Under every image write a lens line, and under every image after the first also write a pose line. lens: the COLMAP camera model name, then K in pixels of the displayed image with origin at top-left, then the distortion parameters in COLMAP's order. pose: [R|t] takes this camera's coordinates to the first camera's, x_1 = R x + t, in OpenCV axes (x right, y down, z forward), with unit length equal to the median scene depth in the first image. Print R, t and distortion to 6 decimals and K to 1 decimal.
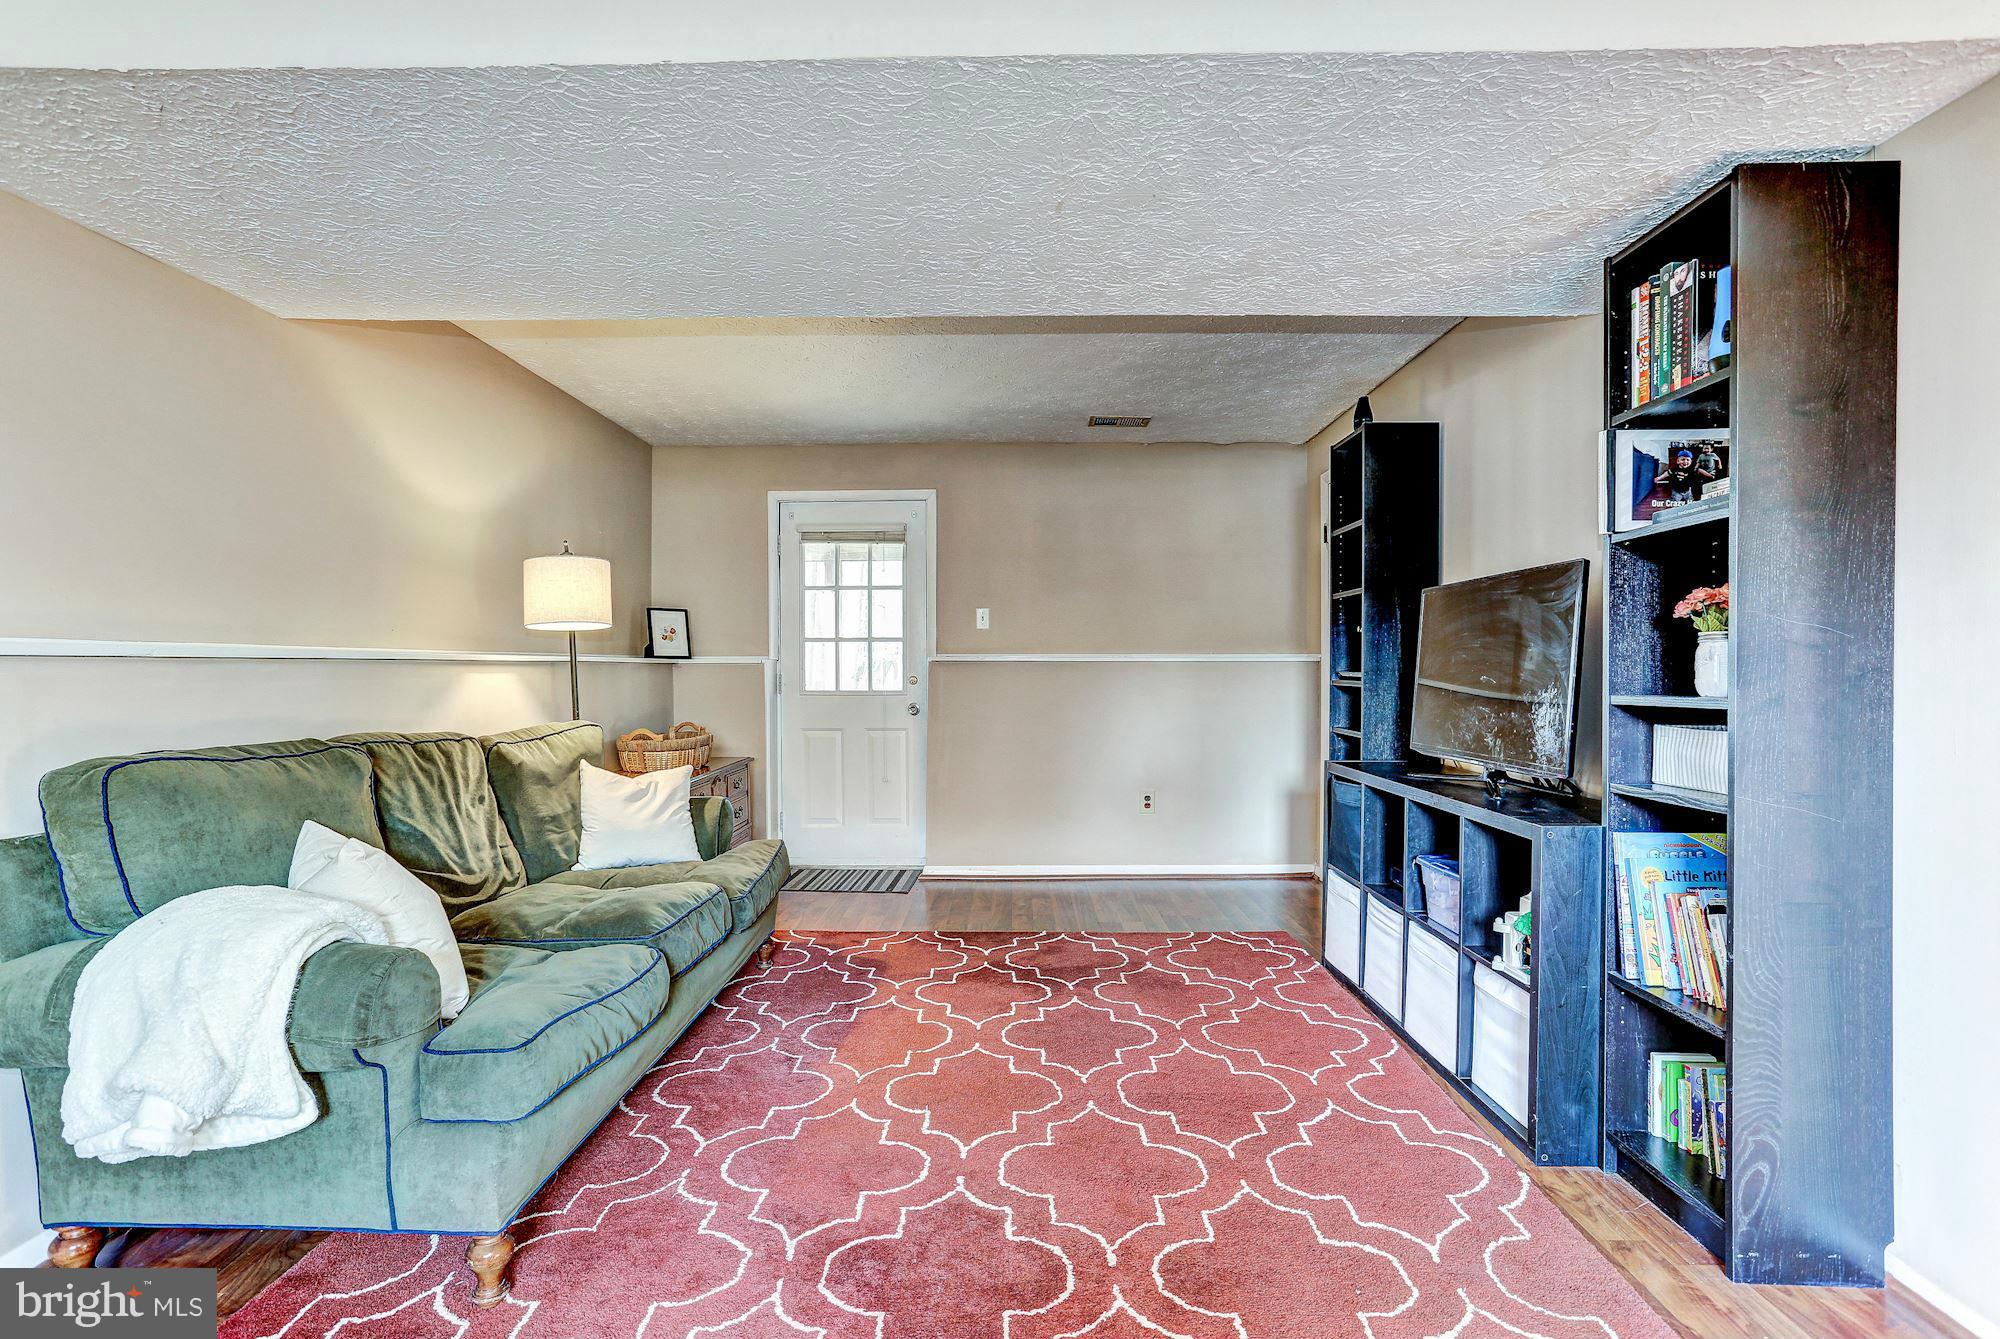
lens RADIAL K [[975.9, 0, 990.6], [0, 975.9, 687.3], [0, 0, 1]] dist [-0.021920, 0.001321]
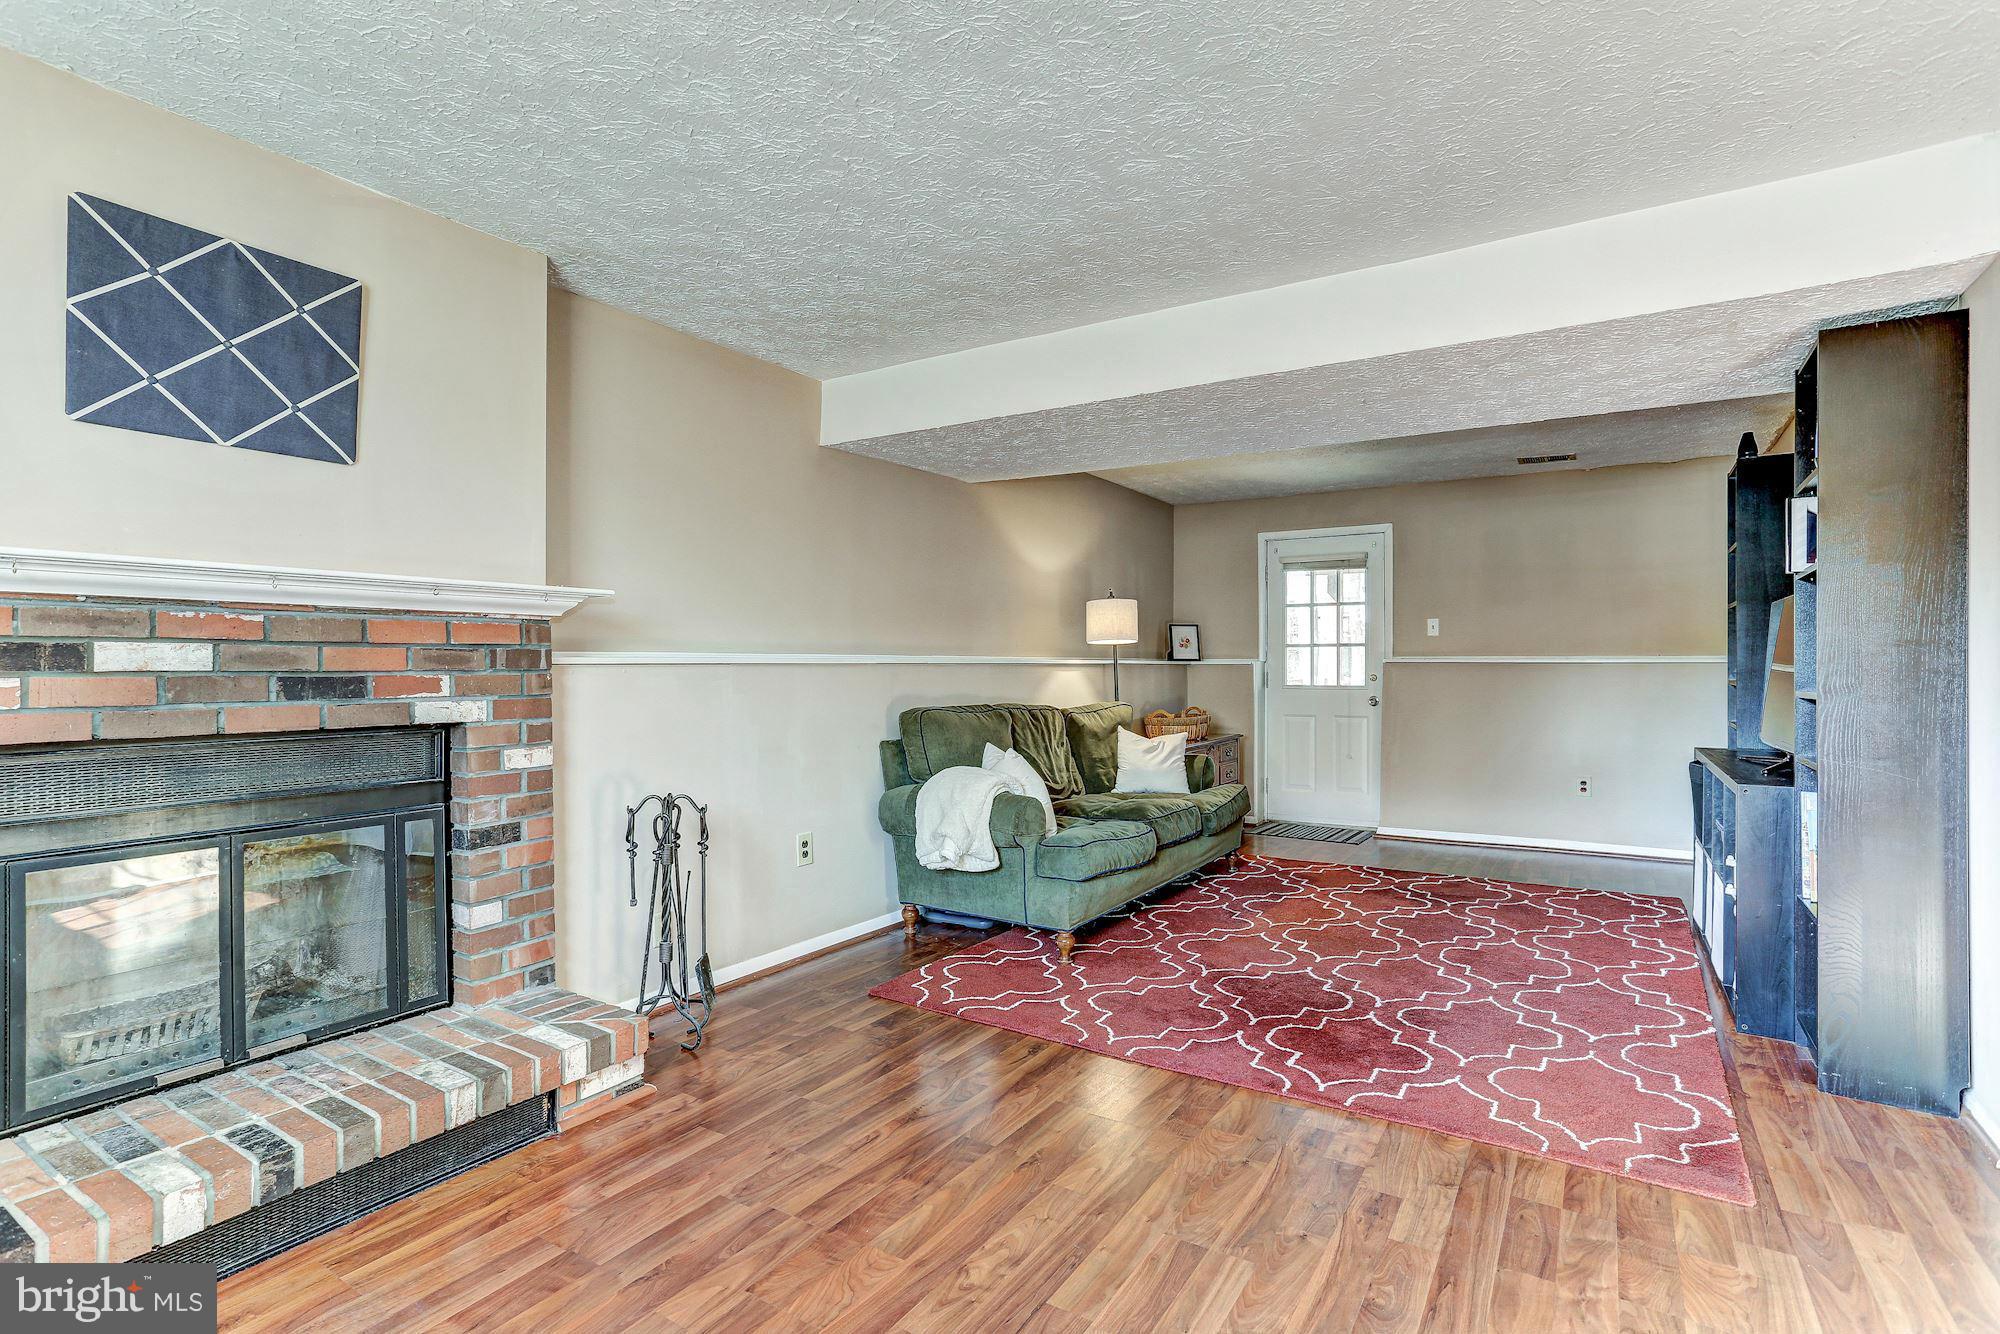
lens RADIAL K [[975.9, 0, 1001.1], [0, 975.9, 671.1], [0, 0, 1]] dist [-0.021920, 0.001321]
pose [[0.857247, 0.003428, -0.514894, 0.294747], [-0.010238, 0.999894, -0.010388, 0.003992], [0.514804, 0.014176, 0.857191, -0.585446]]
